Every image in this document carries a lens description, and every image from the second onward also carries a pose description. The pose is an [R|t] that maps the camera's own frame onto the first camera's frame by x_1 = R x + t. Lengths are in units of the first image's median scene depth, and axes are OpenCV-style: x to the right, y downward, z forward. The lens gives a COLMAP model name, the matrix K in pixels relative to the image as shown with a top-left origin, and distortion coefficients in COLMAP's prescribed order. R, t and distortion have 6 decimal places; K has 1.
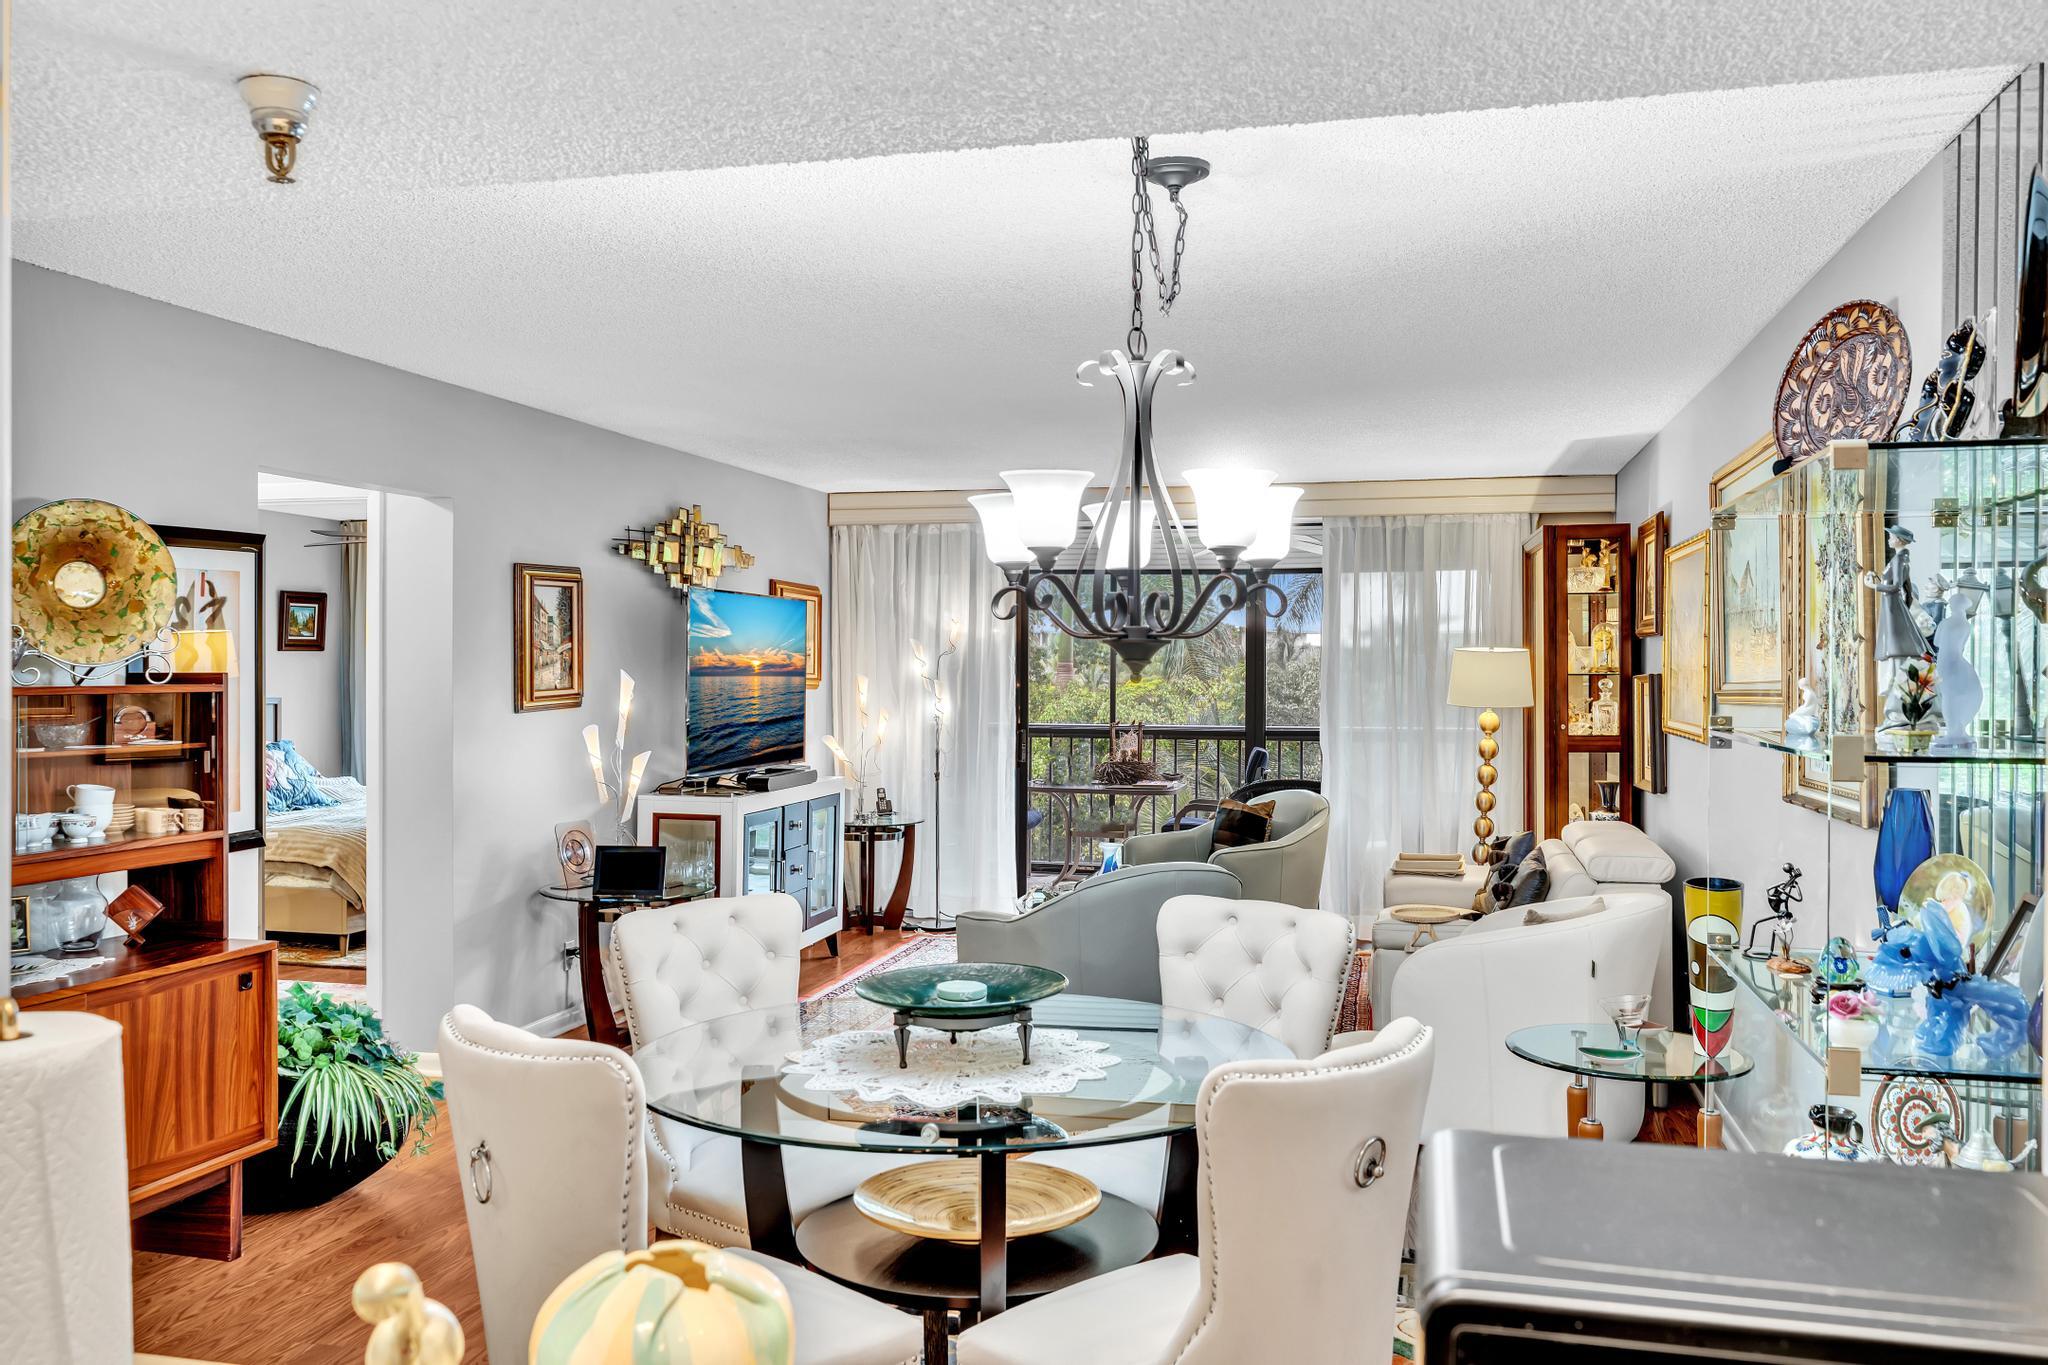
lens RADIAL K [[1724.1, 0, 1024.0], [0, 1724.1, 682.5], [0, 0, 1]] dist [0.006234, -0.000617]
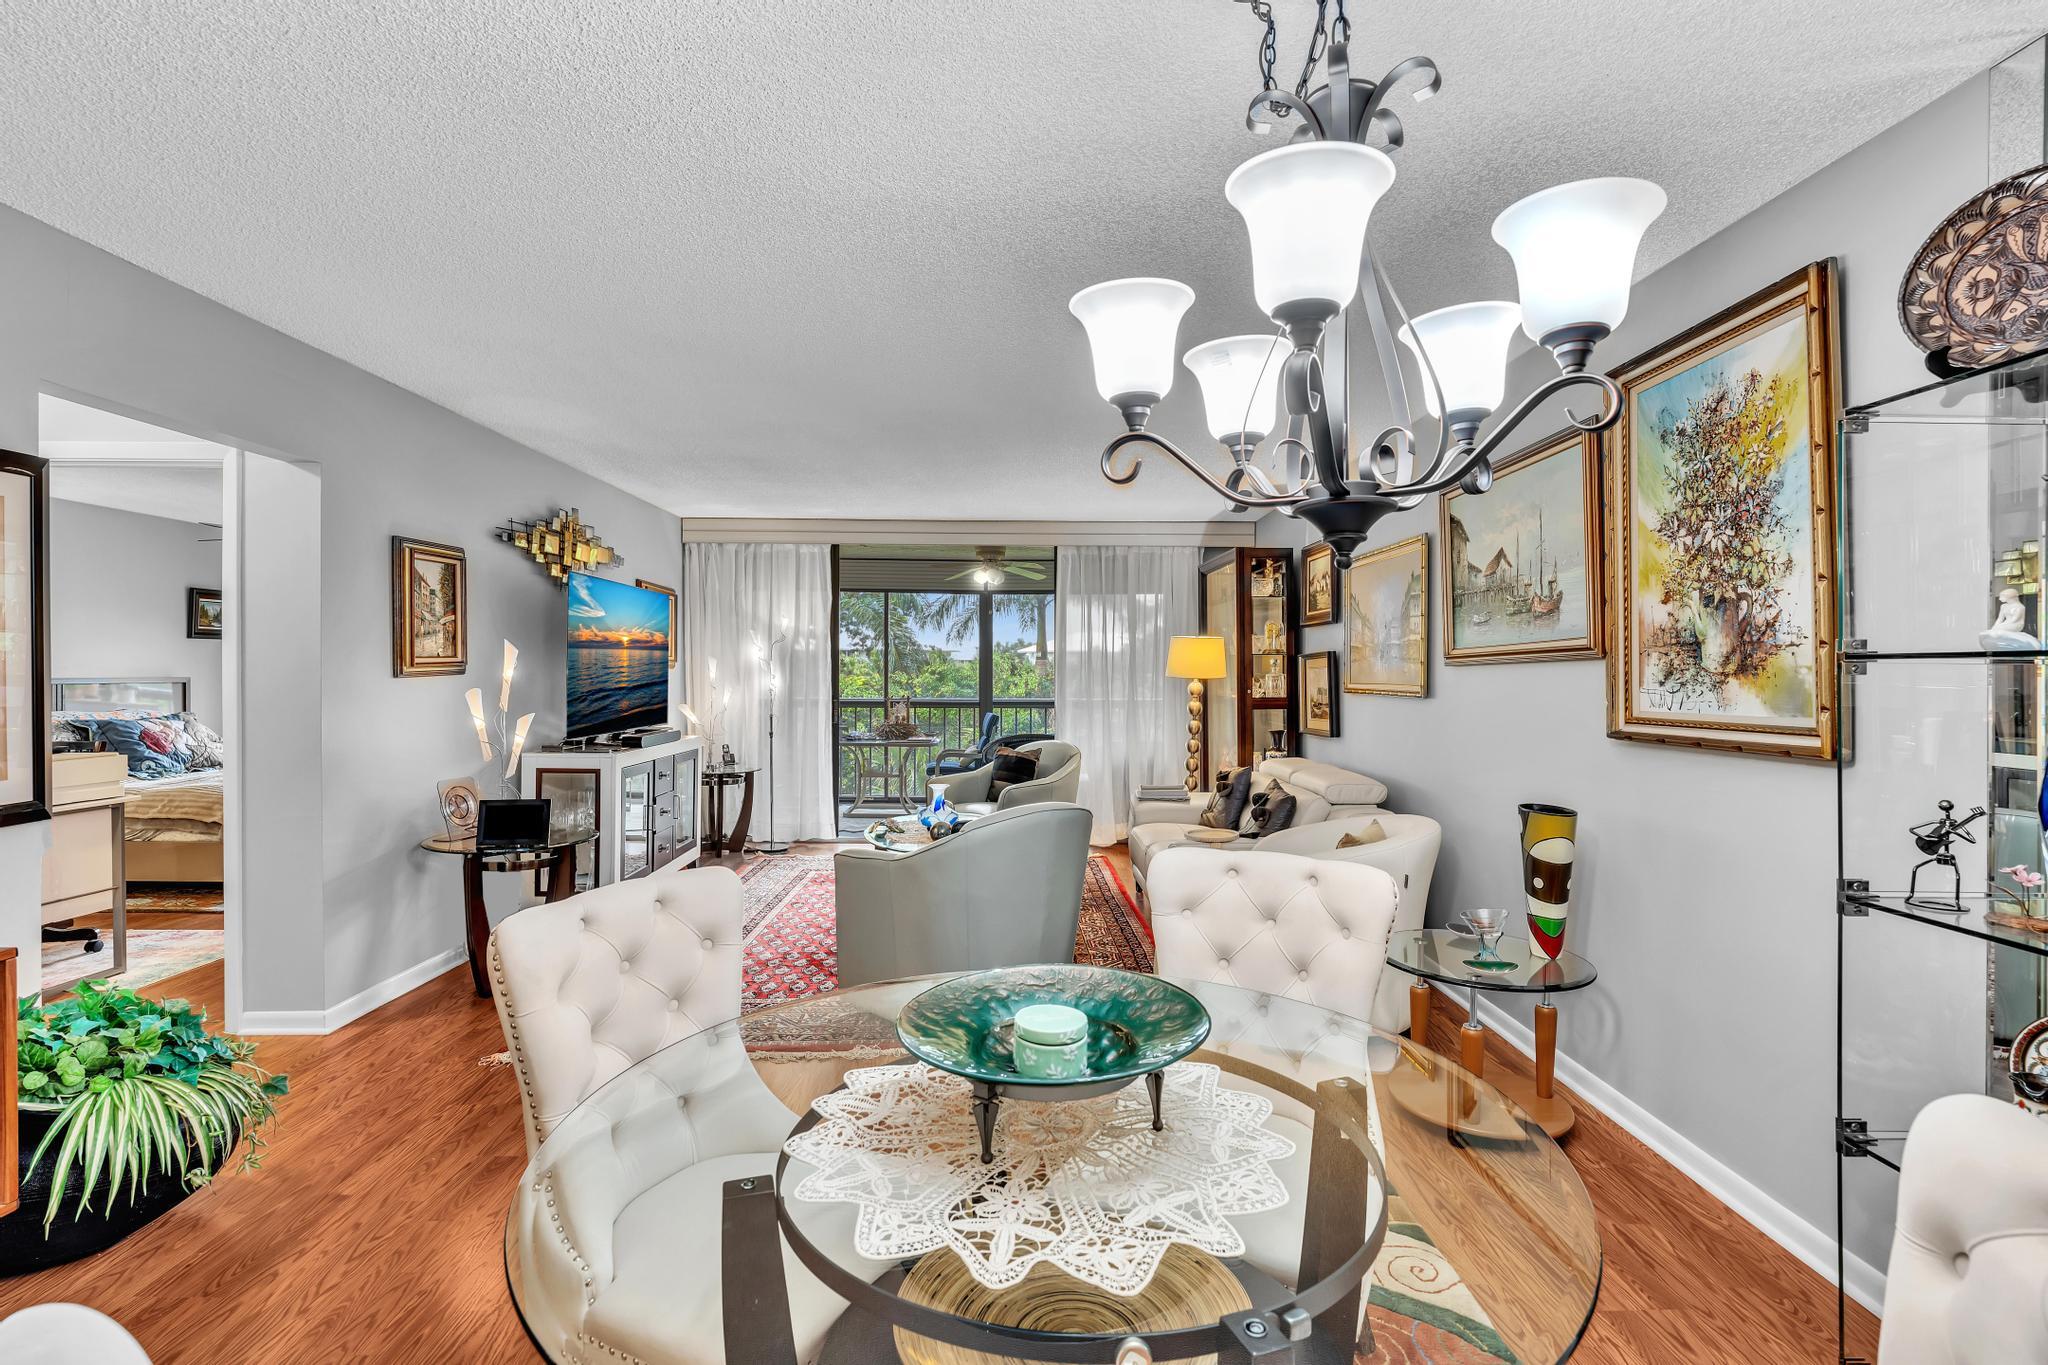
lens RADIAL K [[958.3, 0, 1026.3], [0, 958.3, 691.1], [0, 0, 1]] dist [-0.002389, 0.000715]
pose [[0.964433, -0.001944, 0.264321, -0.072569], [0.000425, 0.999983, 0.005804, 0.021887], [-0.264328, -0.005485, 0.964417, 0.315550]]
